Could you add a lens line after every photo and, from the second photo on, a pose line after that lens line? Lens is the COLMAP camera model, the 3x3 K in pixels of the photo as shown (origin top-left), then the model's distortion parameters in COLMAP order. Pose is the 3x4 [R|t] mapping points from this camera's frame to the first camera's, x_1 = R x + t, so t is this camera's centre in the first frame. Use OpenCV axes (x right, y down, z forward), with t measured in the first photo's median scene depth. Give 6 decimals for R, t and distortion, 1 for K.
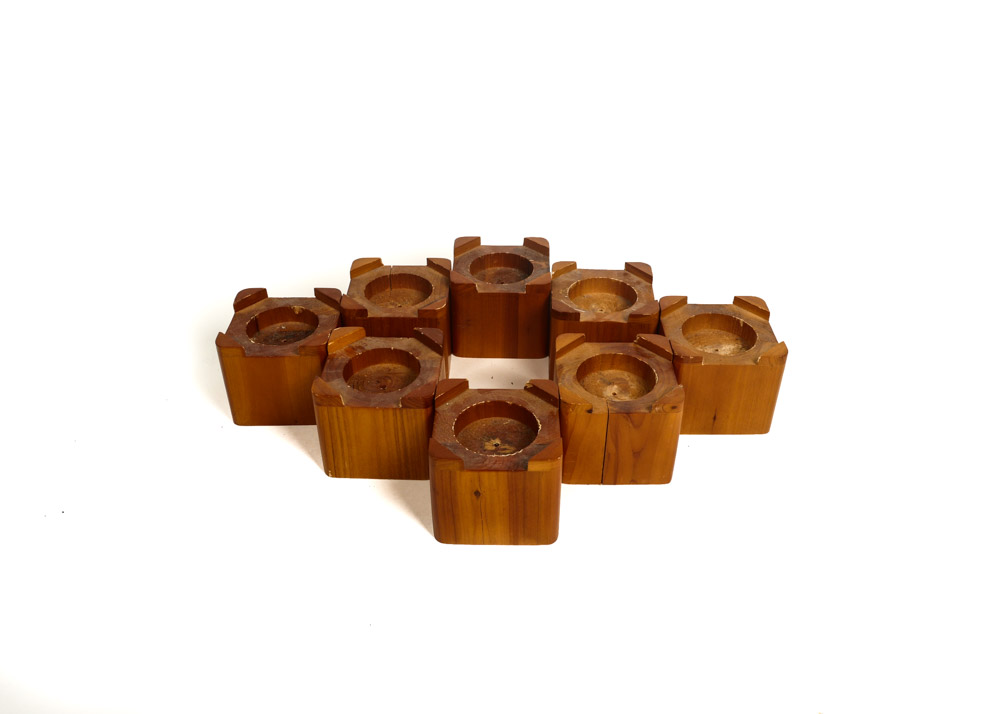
lens RADIAL K [[839.8, 0, 506.6], [0, 839.8, 354.0], [0, 0, 1]] dist [0.005682, 0.001446]
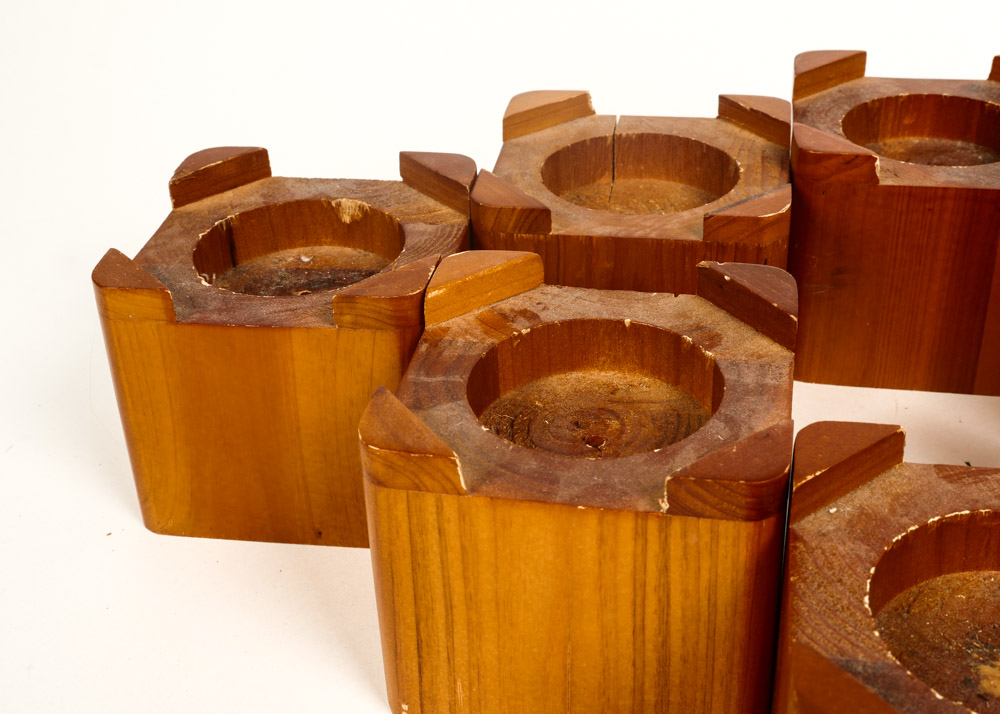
lens RADIAL K [[1445.3, 0, 498.4], [0, 1445.3, 357.0], [0, 0, 1]] dist [-0.042009, 0.000000]
pose [[0.984011, 0.051735, -0.170430, -0.091817], [-0.060625, 0.997035, -0.047380, 0.035032], [0.167473, 0.056955, 0.984230, 0.469500]]
